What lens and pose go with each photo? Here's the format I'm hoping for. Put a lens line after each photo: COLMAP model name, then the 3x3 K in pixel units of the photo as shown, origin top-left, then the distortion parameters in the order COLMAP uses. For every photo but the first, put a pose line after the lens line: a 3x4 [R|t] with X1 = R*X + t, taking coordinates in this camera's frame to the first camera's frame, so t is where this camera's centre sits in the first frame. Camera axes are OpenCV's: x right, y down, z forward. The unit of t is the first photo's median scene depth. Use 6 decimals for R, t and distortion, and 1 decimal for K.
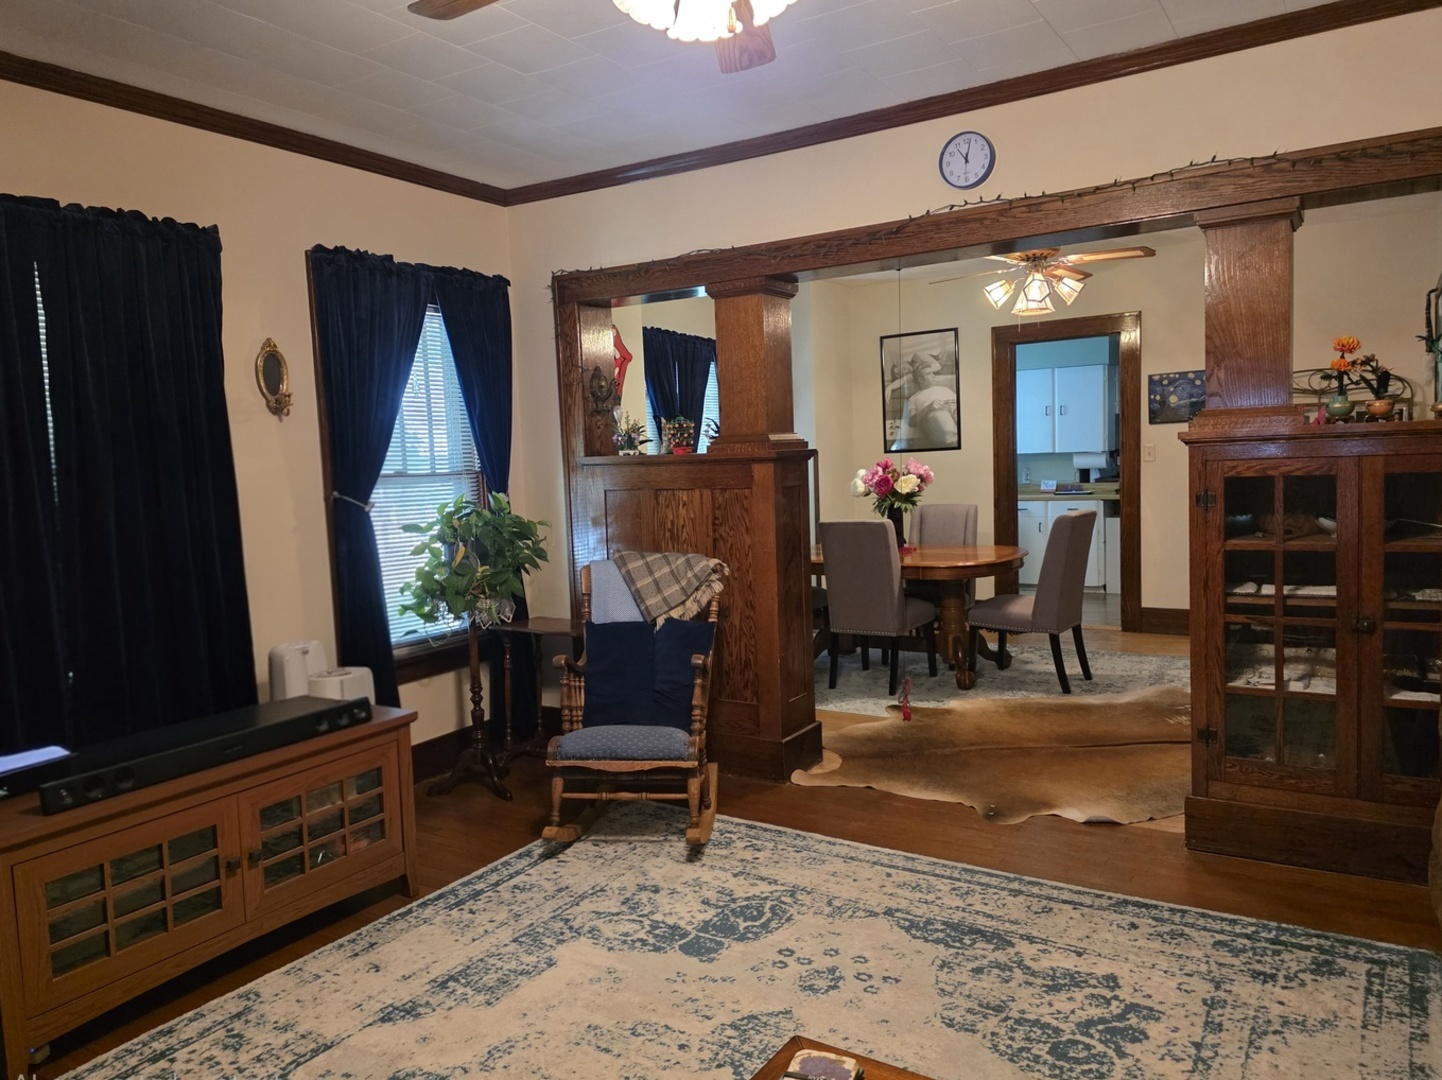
lens RADIAL K [[996.9, 0, 716.9], [0, 996.9, 533.1], [0, 0, 1]] dist [0.062124, -0.042993]
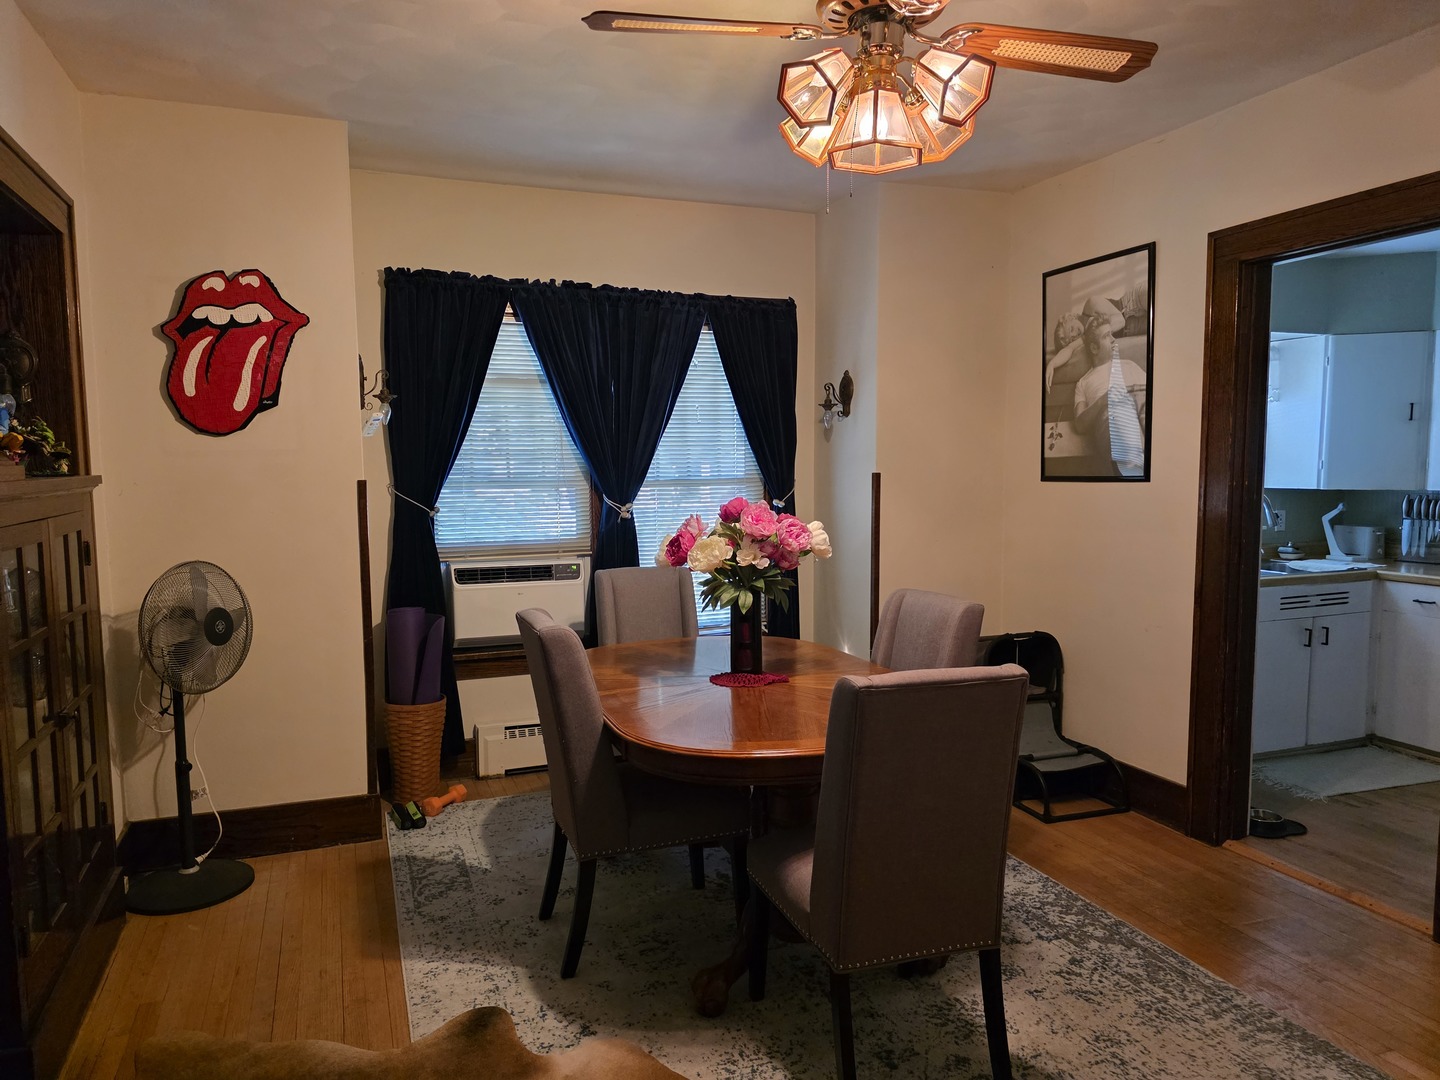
lens RADIAL K [[995.5, 0, 718.1], [0, 995.5, 537.3], [0, 0, 1]] dist [0.062124, -0.042993]
pose [[0.803492, 0.087054, -0.588916, 0.713153], [-0.076710, 0.996143, 0.042592, -0.116255], [0.590353, 0.010953, 0.807071, 0.870965]]
